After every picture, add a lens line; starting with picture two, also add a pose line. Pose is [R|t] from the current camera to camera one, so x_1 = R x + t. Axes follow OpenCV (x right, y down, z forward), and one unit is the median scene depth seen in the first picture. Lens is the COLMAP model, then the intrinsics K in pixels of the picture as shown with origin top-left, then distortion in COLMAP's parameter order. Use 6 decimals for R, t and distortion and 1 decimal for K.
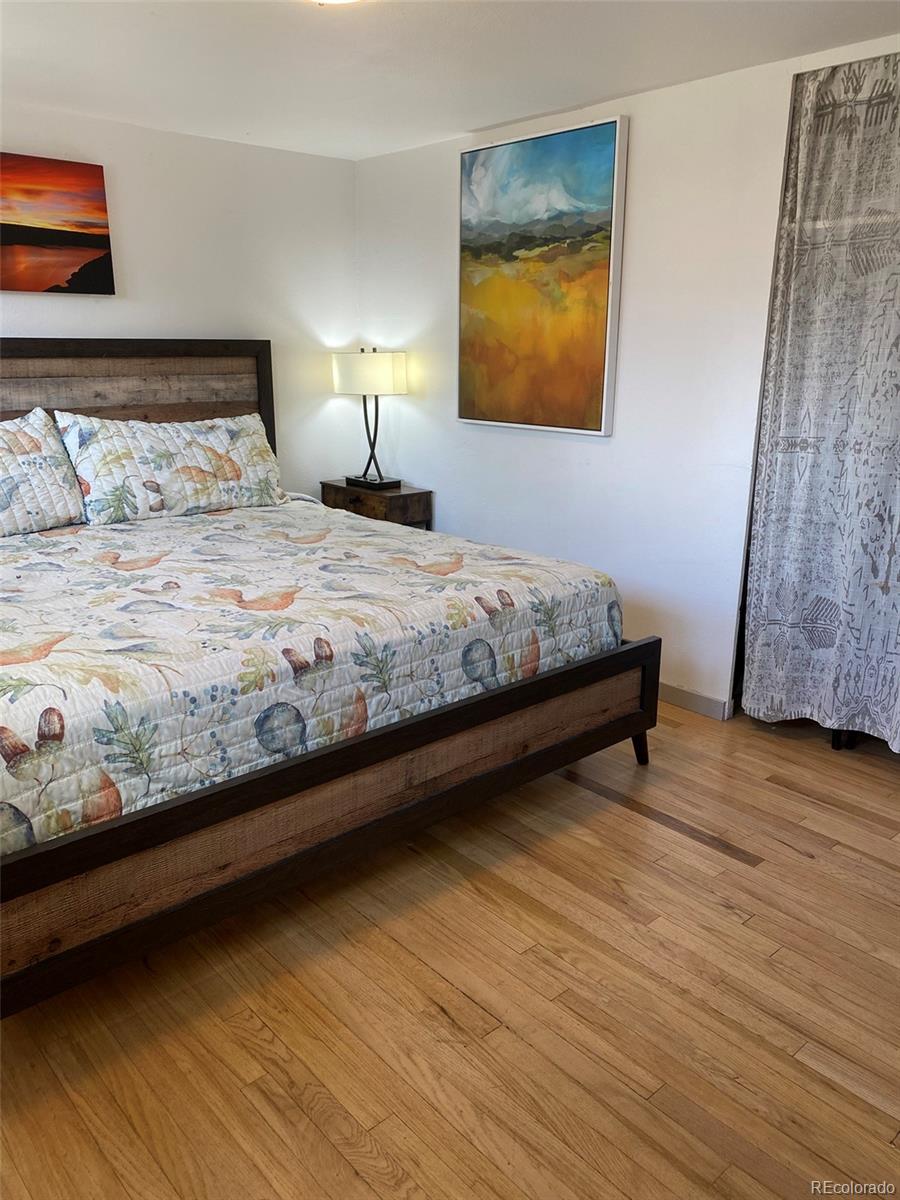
lens RADIAL K [[919.6, 0, 450.0], [0, 919.6, 600.0], [0, 0, 1]] dist [0.036988, 0.004048]
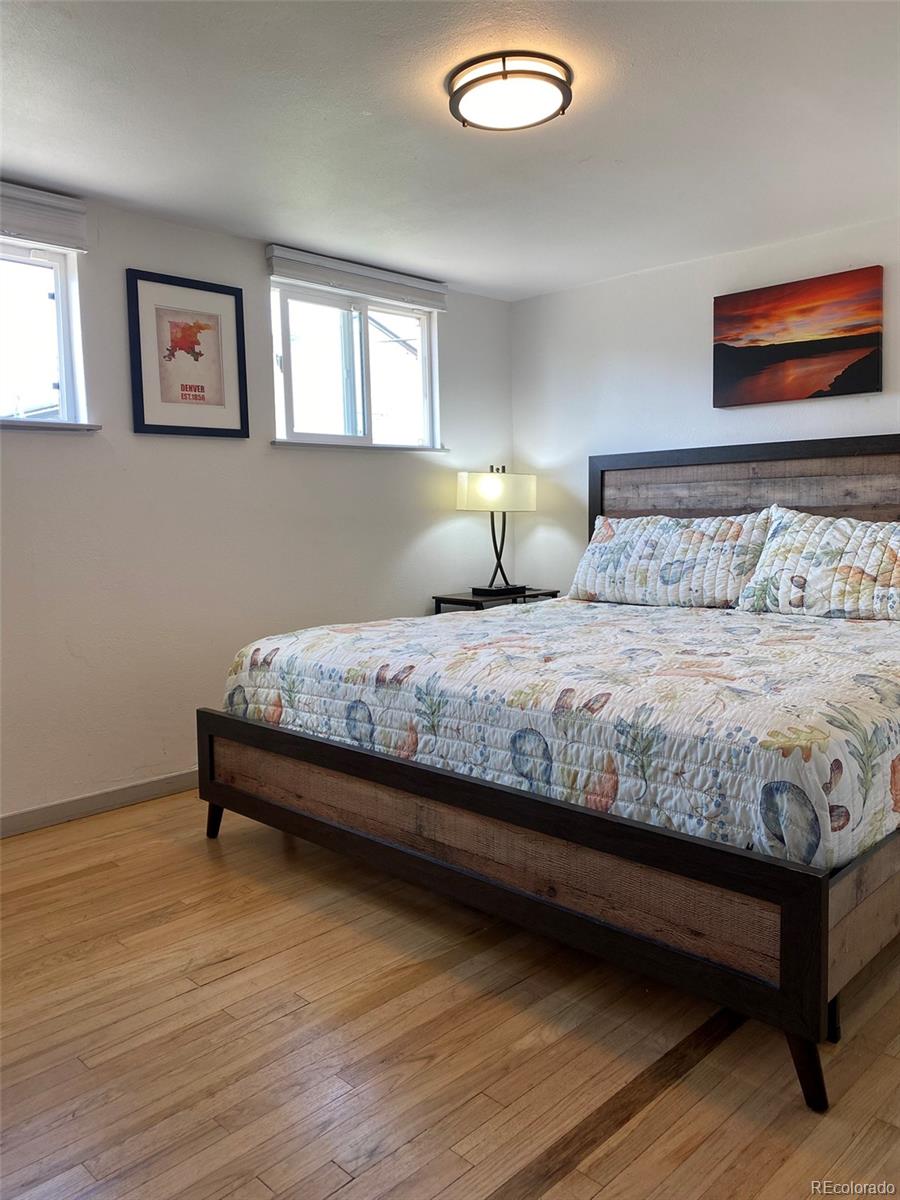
lens RADIAL K [[915.5, 0, 450.0], [0, 915.5, 600.0], [0, 0, 1]] dist [0.066737, -0.099669]
pose [[0.061253, 0.093269, -0.993755, 0.839207], [-0.254557, 0.964161, 0.074801, -0.115190], [0.965116, 0.248386, 0.082800, 0.790896]]
